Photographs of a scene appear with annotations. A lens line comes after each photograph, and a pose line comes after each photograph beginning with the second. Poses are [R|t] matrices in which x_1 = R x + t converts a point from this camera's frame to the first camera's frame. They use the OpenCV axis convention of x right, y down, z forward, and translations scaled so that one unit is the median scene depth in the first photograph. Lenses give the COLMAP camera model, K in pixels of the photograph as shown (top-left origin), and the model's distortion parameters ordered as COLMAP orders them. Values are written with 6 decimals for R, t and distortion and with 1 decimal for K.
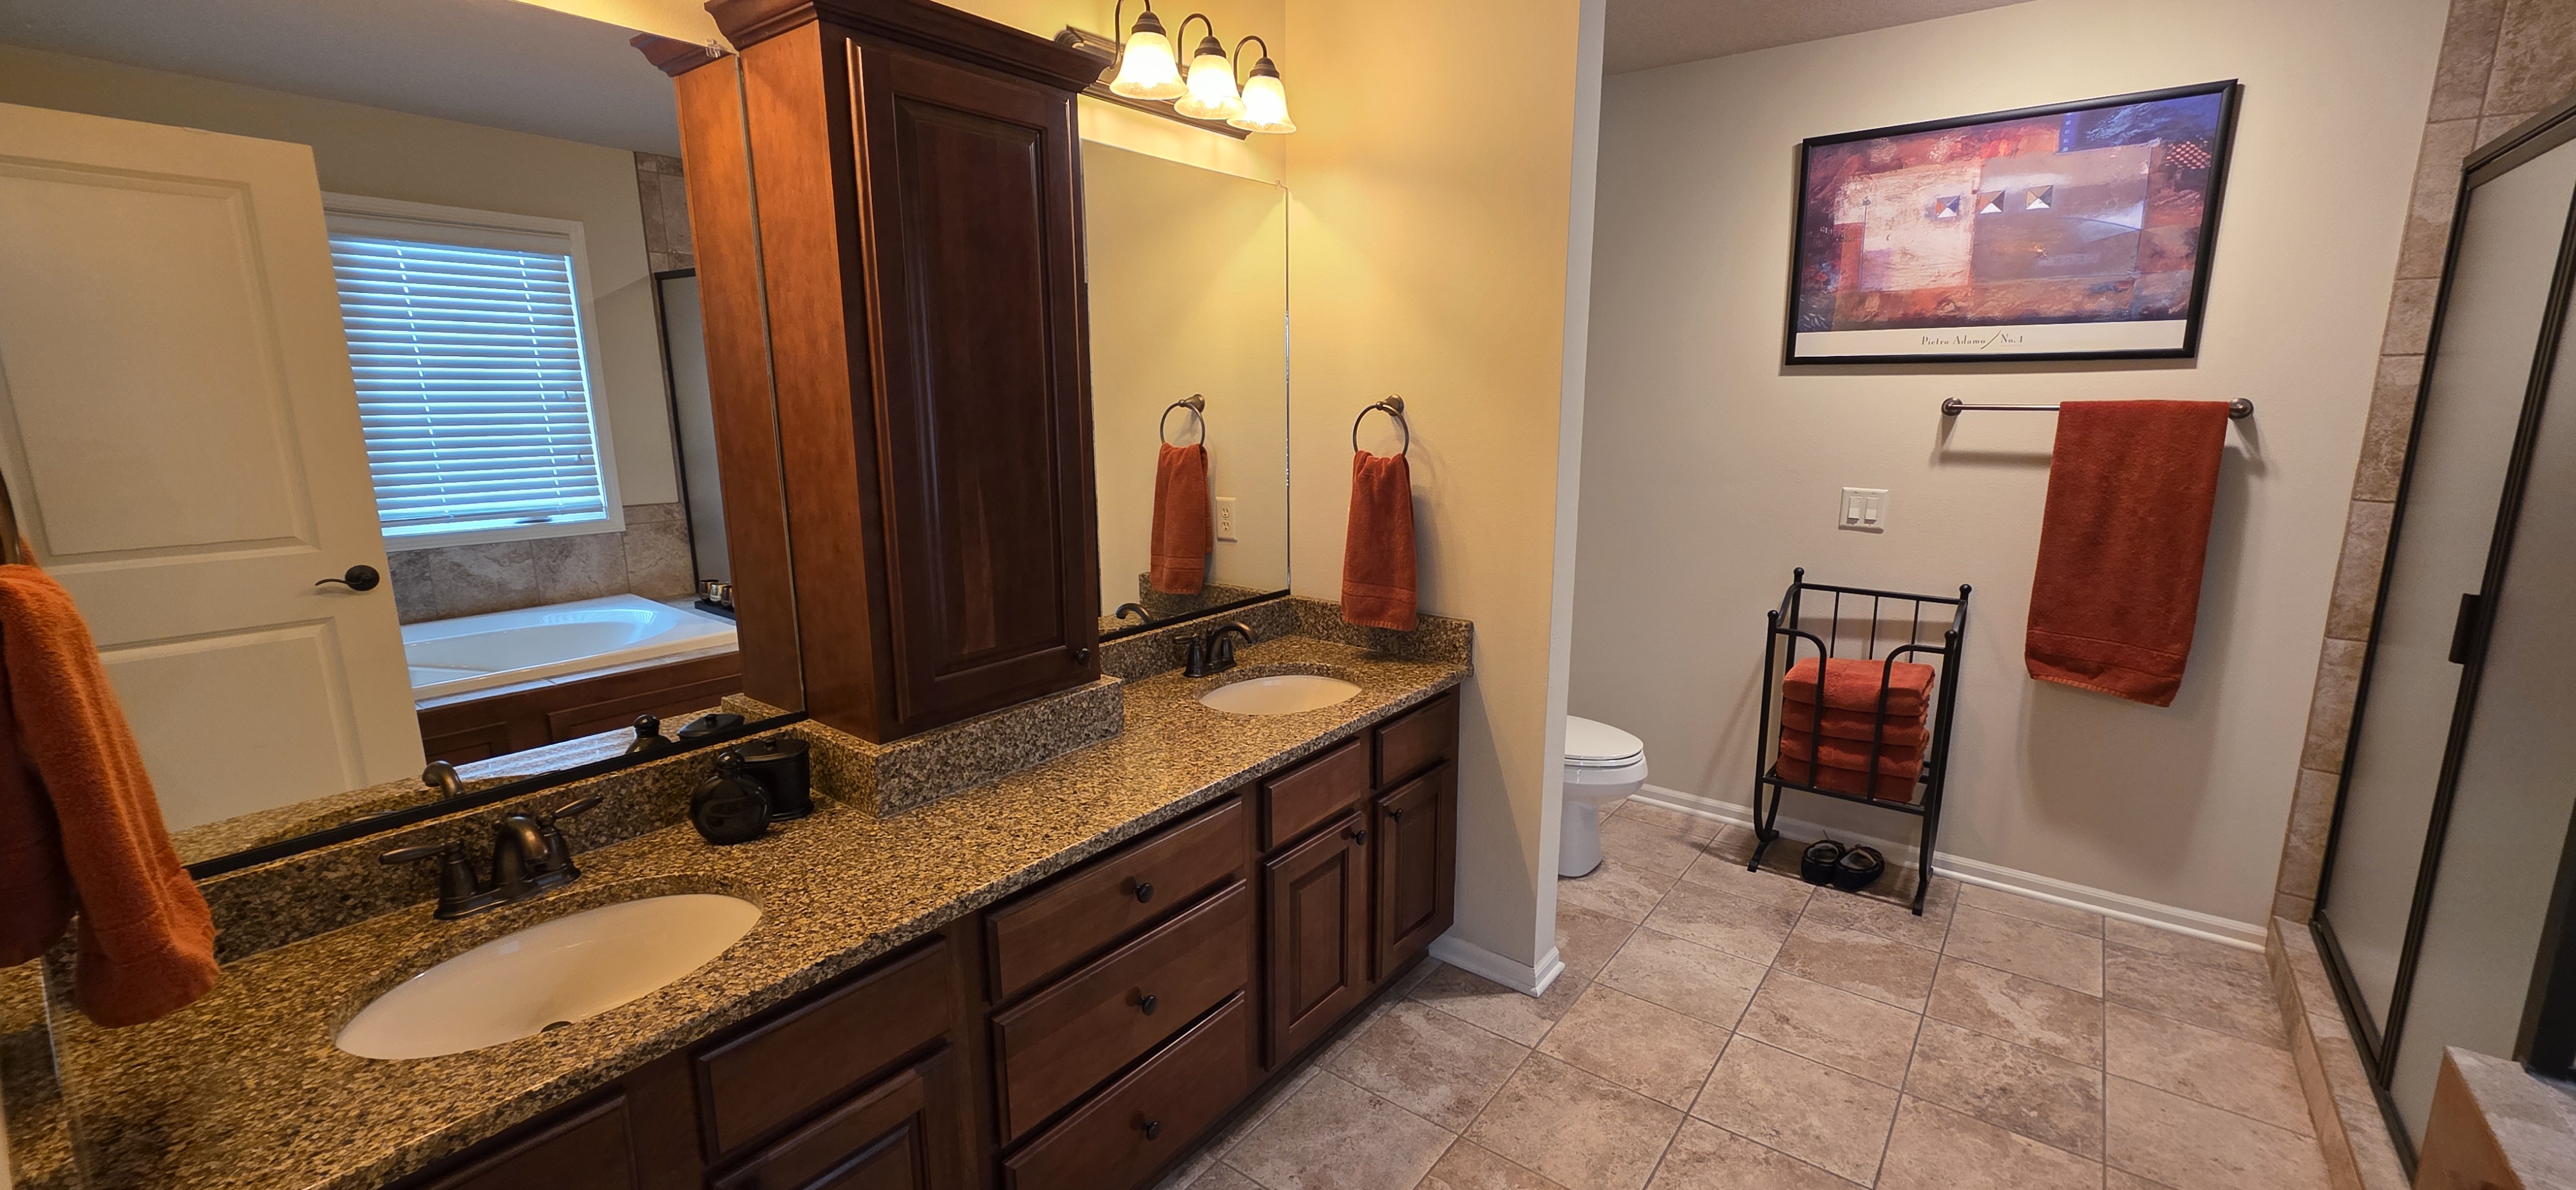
lens RADIAL K [[1028.9, 0, 1303.2], [0, 1028.9, 586.3], [0, 0, 1]] dist [-0.001847, -0.000093]
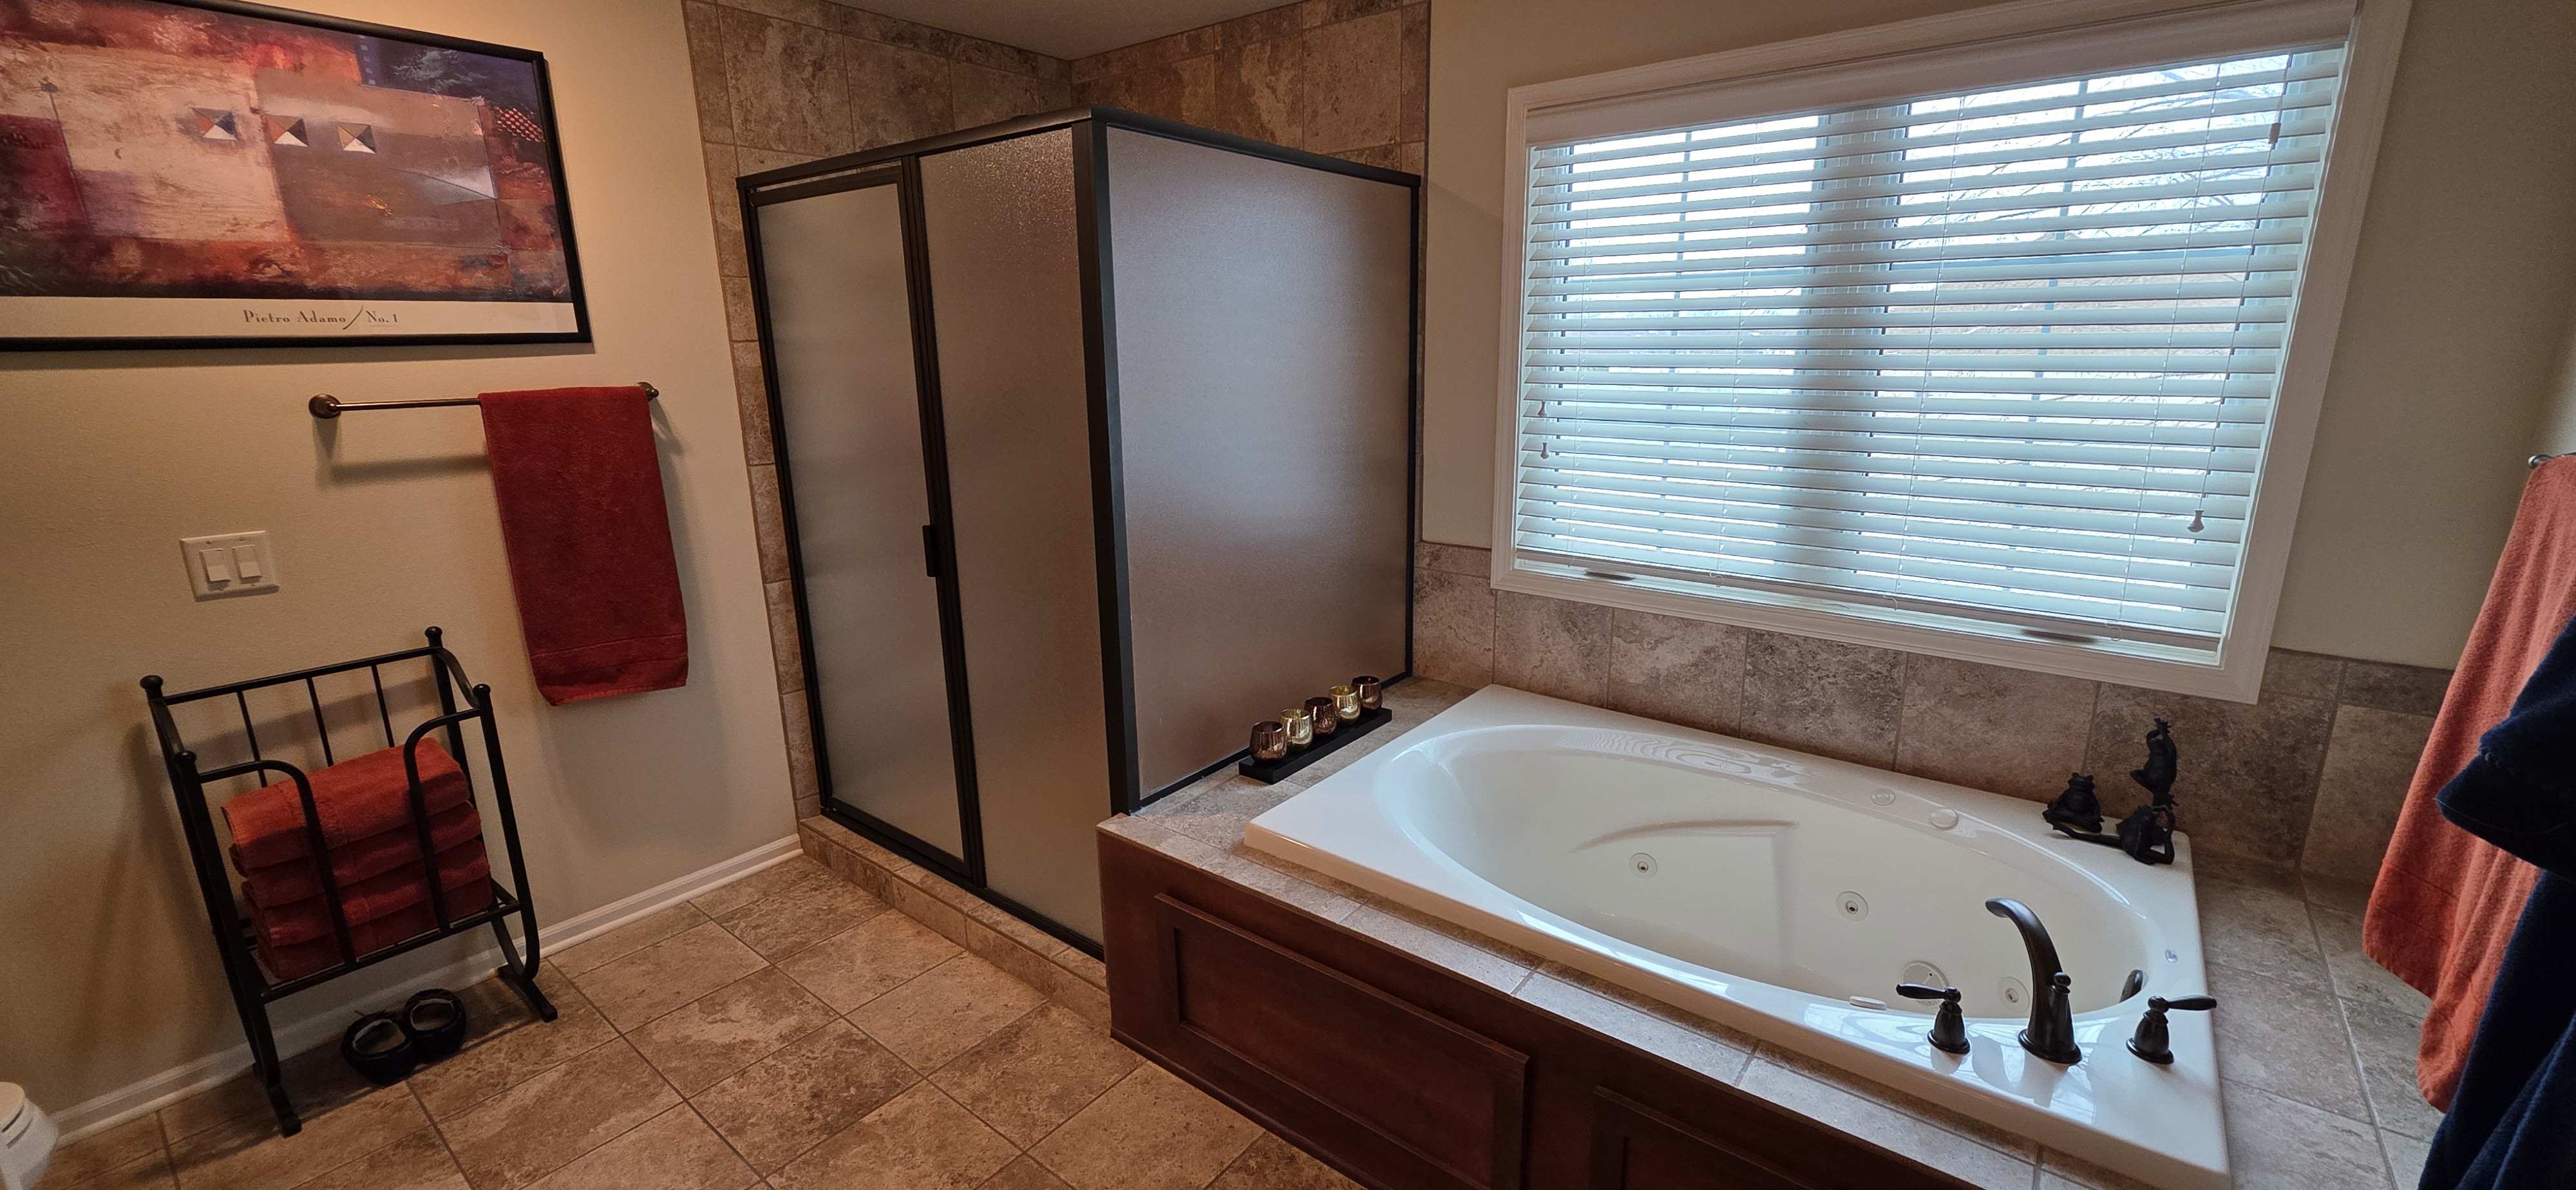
lens RADIAL K [[1028.9, 0, 1303.2], [0, 1028.9, 586.3], [0, 0, 1]] dist [-0.001847, -0.000093]
pose [[0.007004, -0.233405, 0.972354, -0.125030], [0.200105, 0.953038, 0.227326, -0.082523], [-0.979749, 0.192981, 0.053381, 0.307627]]
